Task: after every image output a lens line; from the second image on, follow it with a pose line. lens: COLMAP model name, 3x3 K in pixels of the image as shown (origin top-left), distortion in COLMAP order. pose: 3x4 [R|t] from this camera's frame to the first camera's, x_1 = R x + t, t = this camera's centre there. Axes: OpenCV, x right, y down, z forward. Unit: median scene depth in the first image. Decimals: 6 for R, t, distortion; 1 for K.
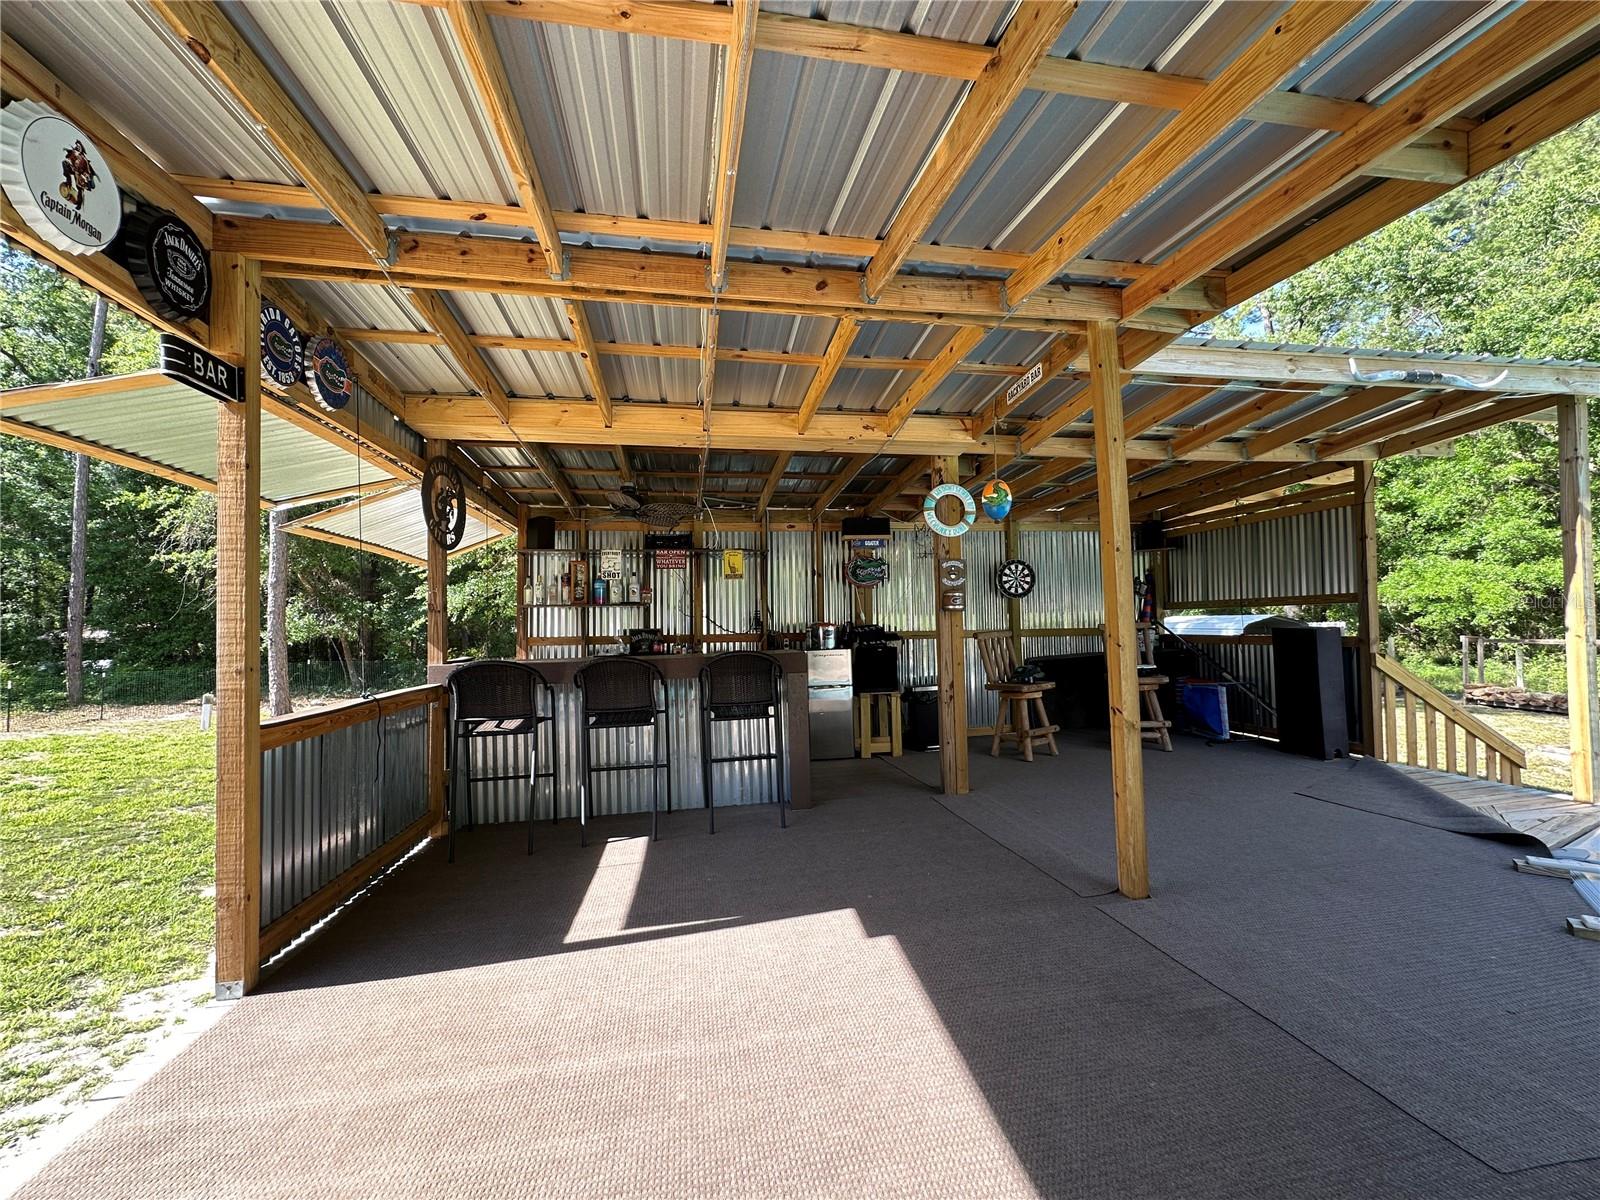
lens RADIAL K [[645.2, 0, 800.0], [0, 645.2, 600.0], [0, 0, 1]] dist [-0.013682, 0.004380]
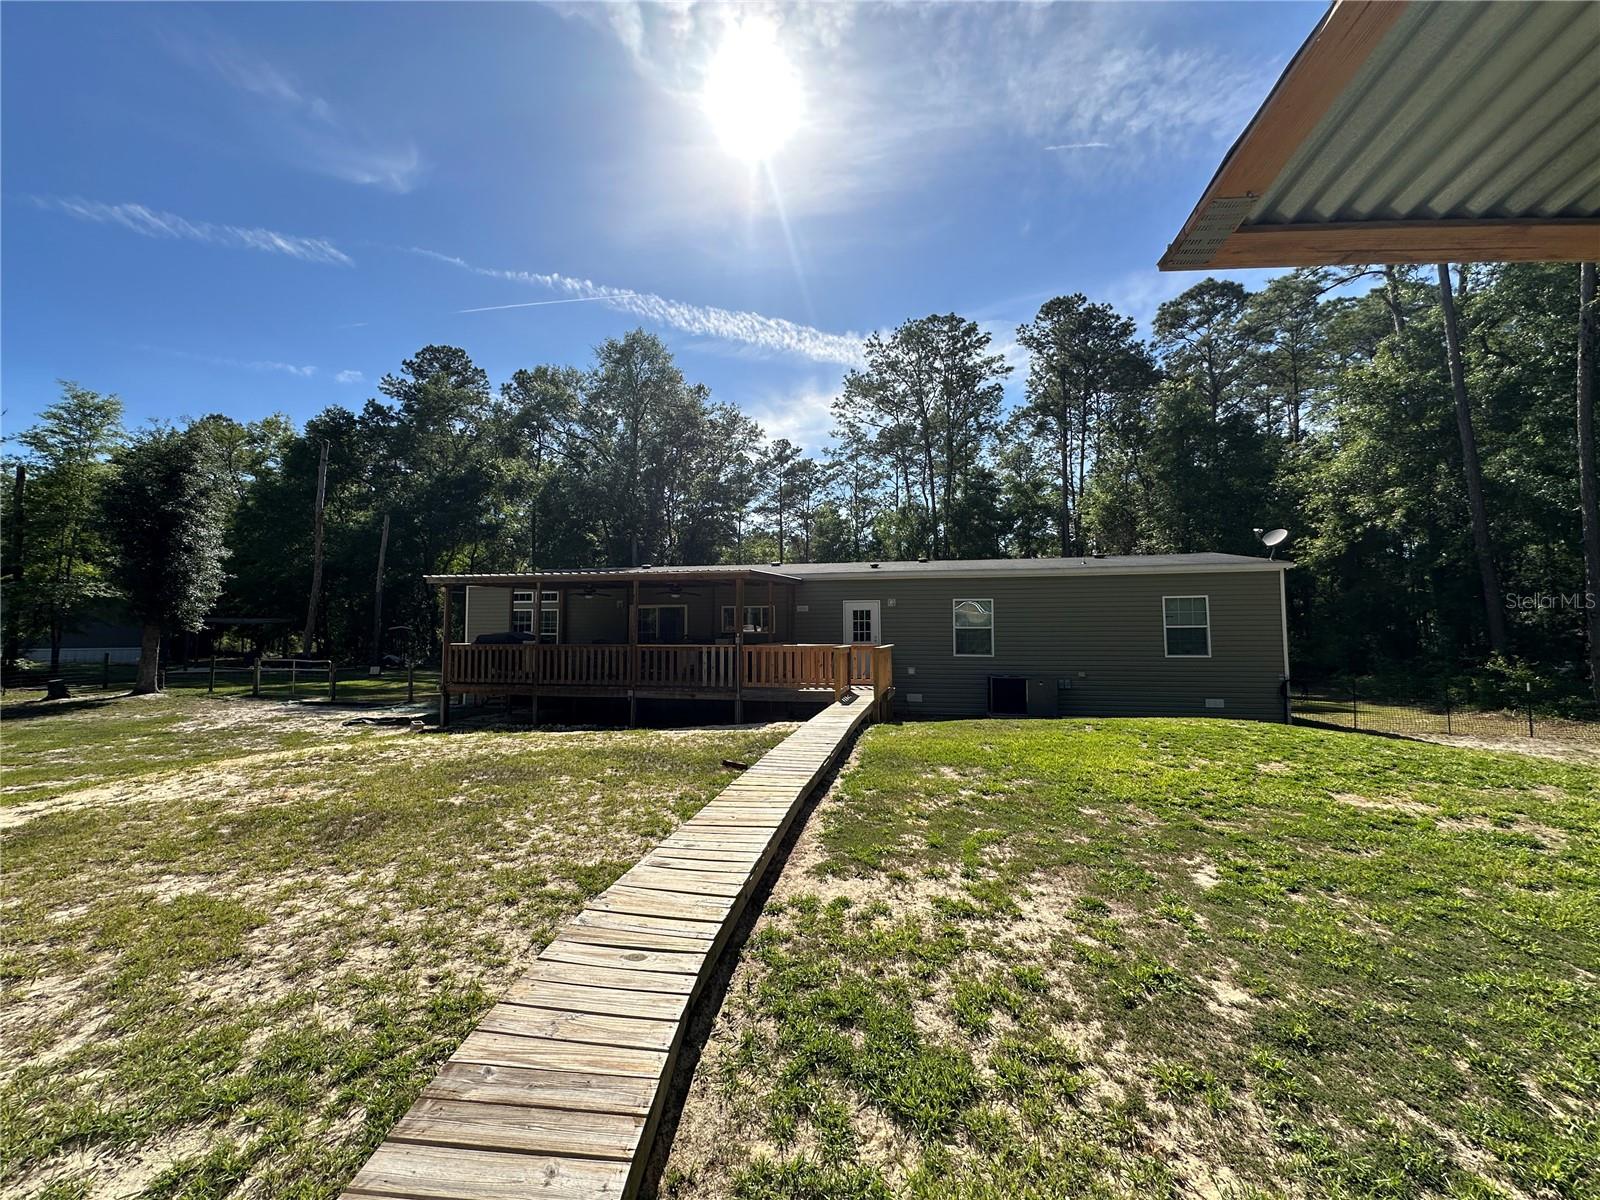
lens RADIAL K [[645.2, 0, 800.0], [0, 645.2, 600.0], [0, 0, 1]] dist [-0.013682, 0.004380]
pose [[-0.176608, -0.044163, -0.983290, -0.107261], [0.049303, 0.997342, -0.053649, 0.003176], [0.983046, -0.057954, -0.173961, 0.104536]]
